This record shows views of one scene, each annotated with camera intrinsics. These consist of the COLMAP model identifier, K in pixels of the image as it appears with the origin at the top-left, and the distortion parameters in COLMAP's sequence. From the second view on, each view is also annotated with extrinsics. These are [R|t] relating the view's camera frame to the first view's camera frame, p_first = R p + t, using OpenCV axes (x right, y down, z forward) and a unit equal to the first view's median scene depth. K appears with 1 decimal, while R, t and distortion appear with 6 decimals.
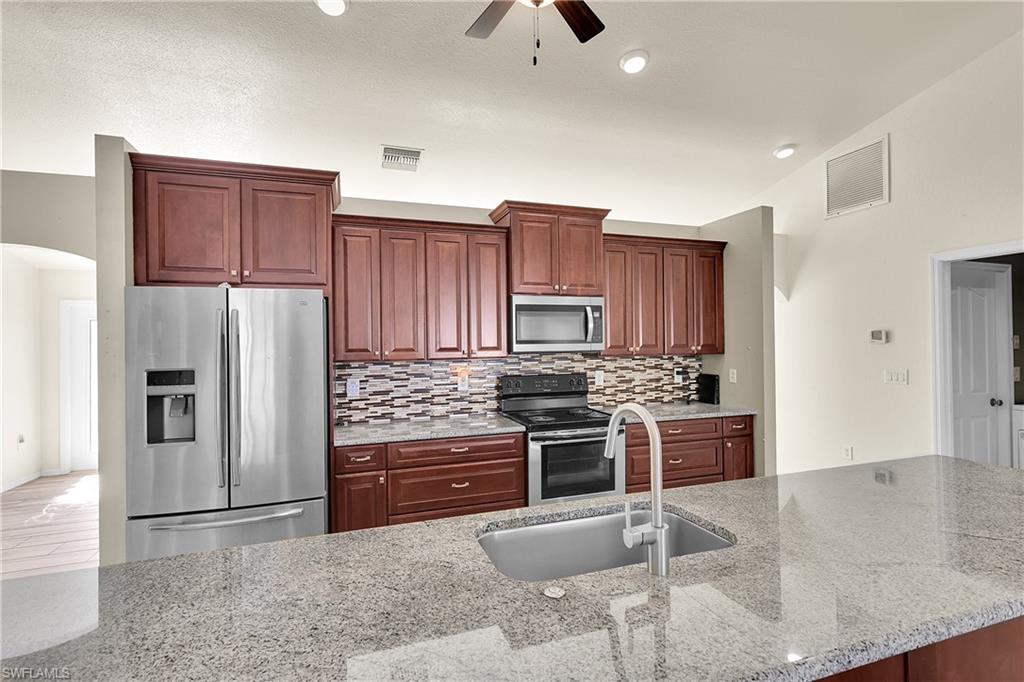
lens RADIAL K [[479.0, 0, 512.1], [0, 479.0, 340.6], [0, 0, 1]] dist [0.002412, 0.000518]
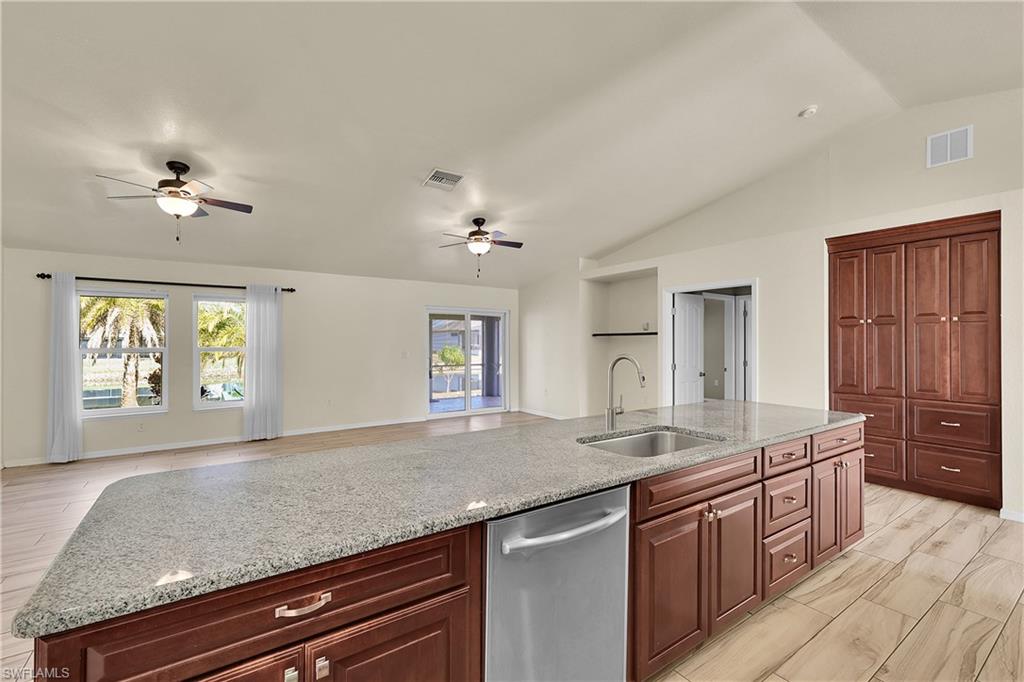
lens RADIAL K [[442.6, 0, 512.7], [0, 442.6, 339.1], [0, 0, 1]] dist [0.001576, 0.000648]
pose [[-0.962957, 0.007595, -0.269546, 0.376313], [0.009909, 0.999925, -0.007228, 0.026357], [0.269471, -0.009631, -0.962960, 0.834299]]
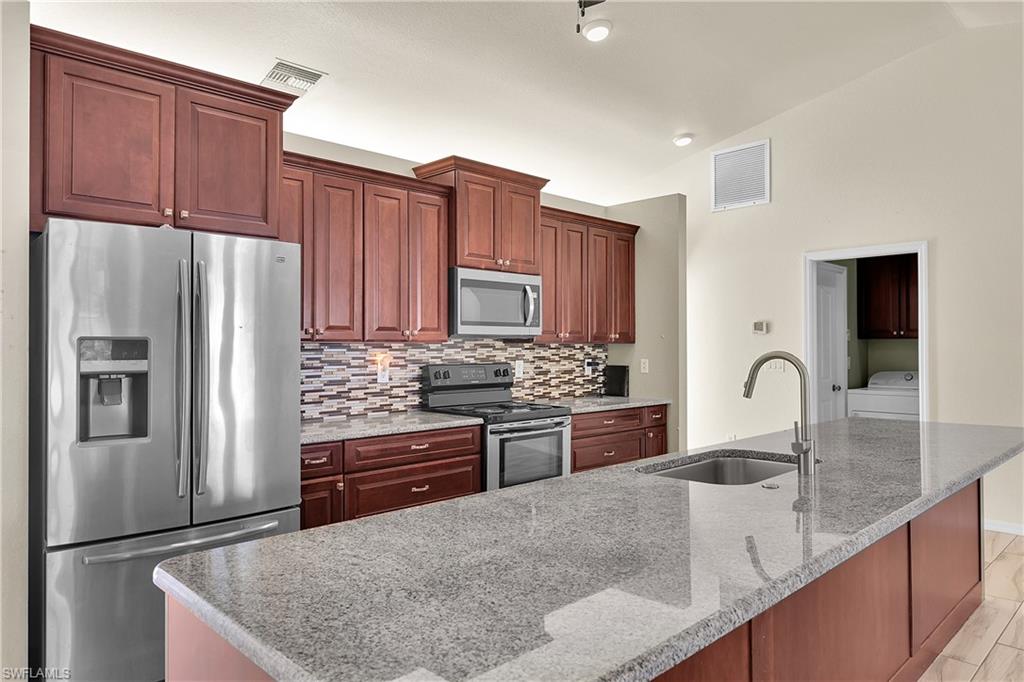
lens RADIAL K [[664.5, 0, 513.7], [0, 664.5, 340.8], [0, 0, 1]] dist [0.002660, 0.002070]
pose [[0.904658, 0.013162, 0.425934, -0.367682], [-0.009891, 0.999902, -0.009890, 0.041553], [-0.426023, 0.004734, 0.904700, -0.100603]]
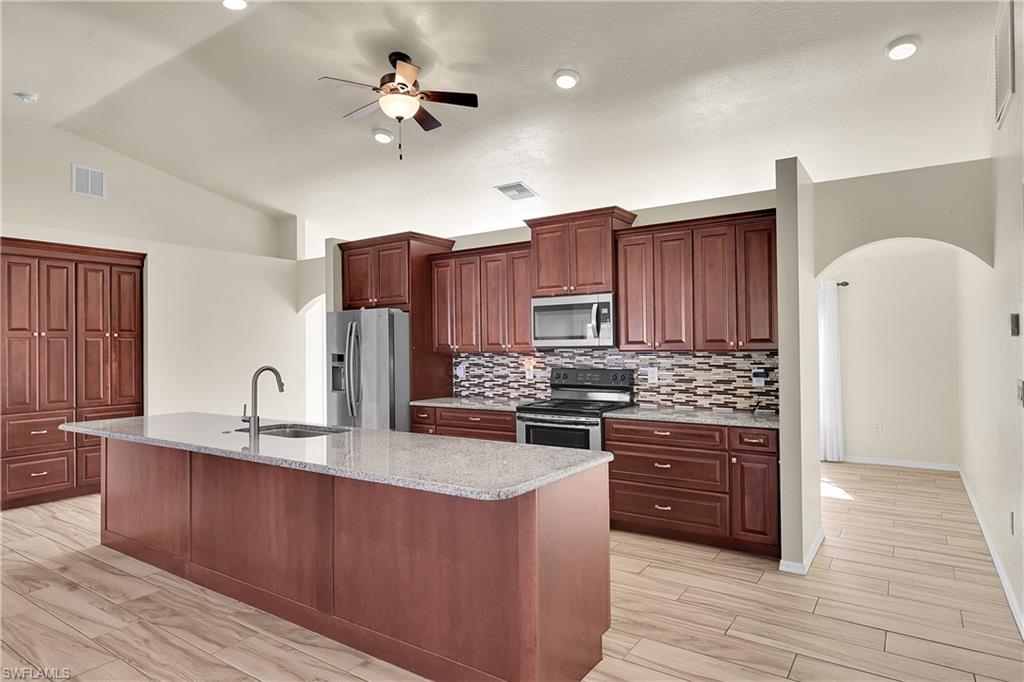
lens RADIAL K [[583.5, 0, 513.5], [0, 583.5, 341.3], [0, 0, 1]] dist [0.001260, 0.000733]
pose [[0.598054, -0.002270, -0.801452, 1.010848], [0.008332, 0.999960, 0.003385, 0.004786], [0.801412, -0.008702, 0.598049, 0.090211]]
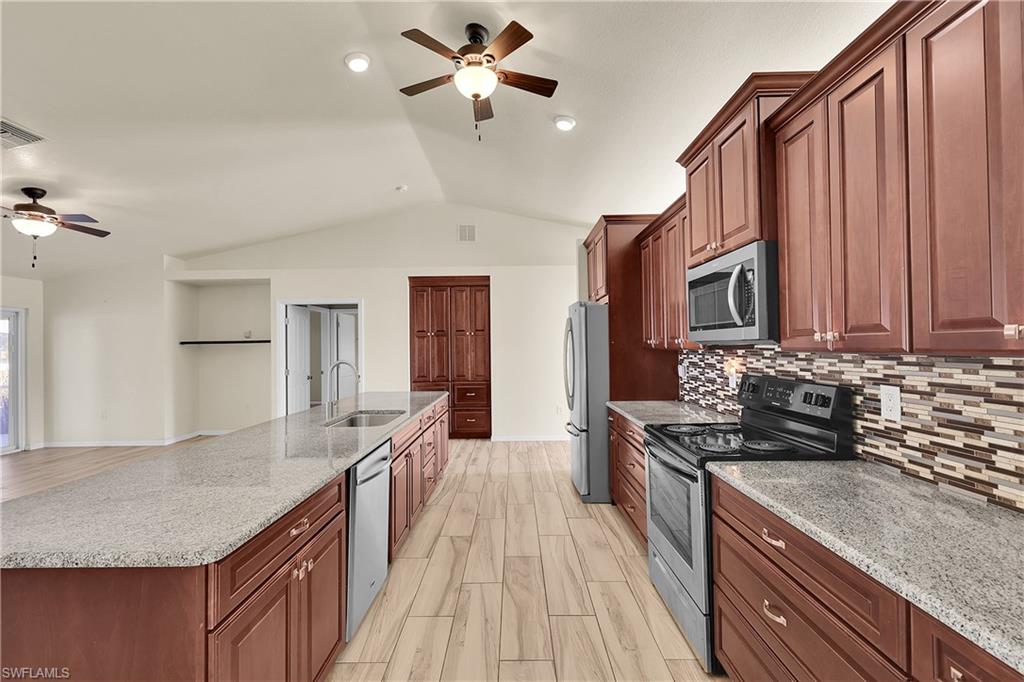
lens RADIAL K [[442.6, 0, 512.7], [0, 442.6, 339.1], [0, 0, 1]] dist [0.001576, 0.000648]
pose [[-0.331108, 0.002738, -0.943589, 0.723290], [0.019968, 0.999792, -0.004105, 0.015716], [0.943382, -0.020201, -0.331093, 0.865230]]
